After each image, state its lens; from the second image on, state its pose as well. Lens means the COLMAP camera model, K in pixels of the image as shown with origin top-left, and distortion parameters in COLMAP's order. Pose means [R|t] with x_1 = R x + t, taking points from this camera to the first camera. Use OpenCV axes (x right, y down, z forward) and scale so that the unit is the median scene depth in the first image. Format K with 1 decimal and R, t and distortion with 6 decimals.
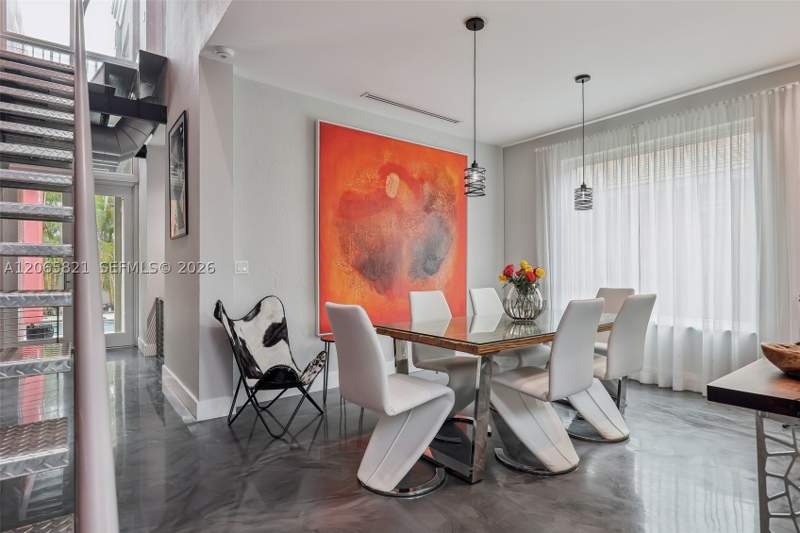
lens RADIAL K [[436.9, 0, 397.0], [0, 436.9, 270.6], [0, 0, 1]] dist [0.000712, -0.001544]
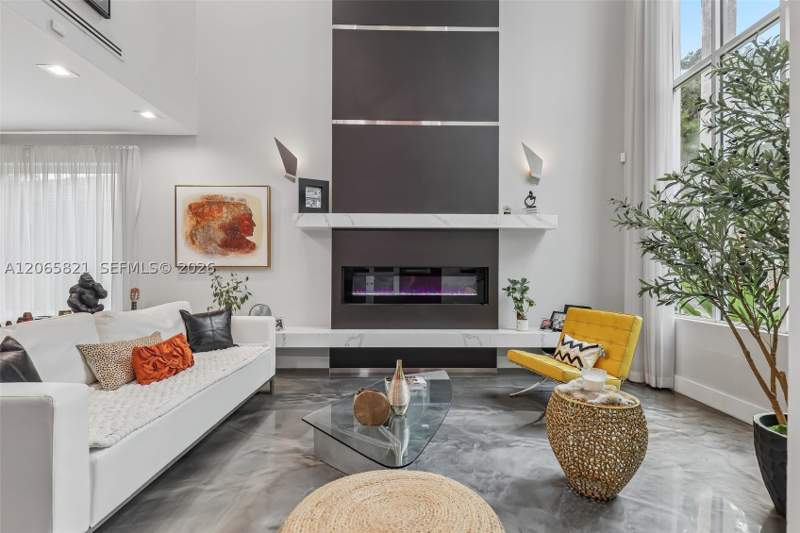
lens RADIAL K [[371.7, 0, 400.0], [0, 371.7, 270.8], [0, 0, 1]] dist [0.000525, 0.000211]
pose [[0.584666, 0.005246, 0.811257, 0.352772], [-0.000754, 0.999982, -0.005923, -0.001416], [-0.811274, 0.002851, 0.584660, -0.392841]]
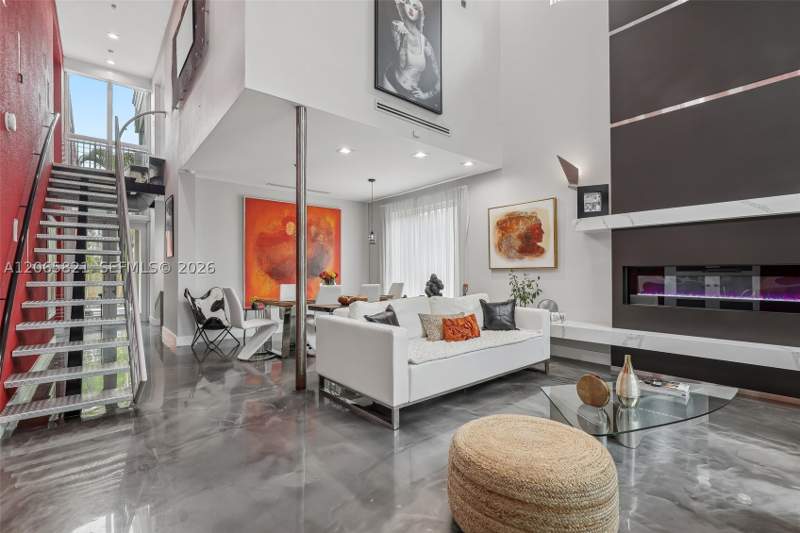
lens RADIAL K [[371.7, 0, 398.3], [0, 371.7, 270.5], [0, 0, 1]] dist [0.000525, 0.000211]
pose [[0.998912, -0.002805, 0.046548, 0.422595], [0.003216, 0.999957, -0.008747, -0.000602], [-0.046521, 0.008887, 0.998878, -0.672575]]
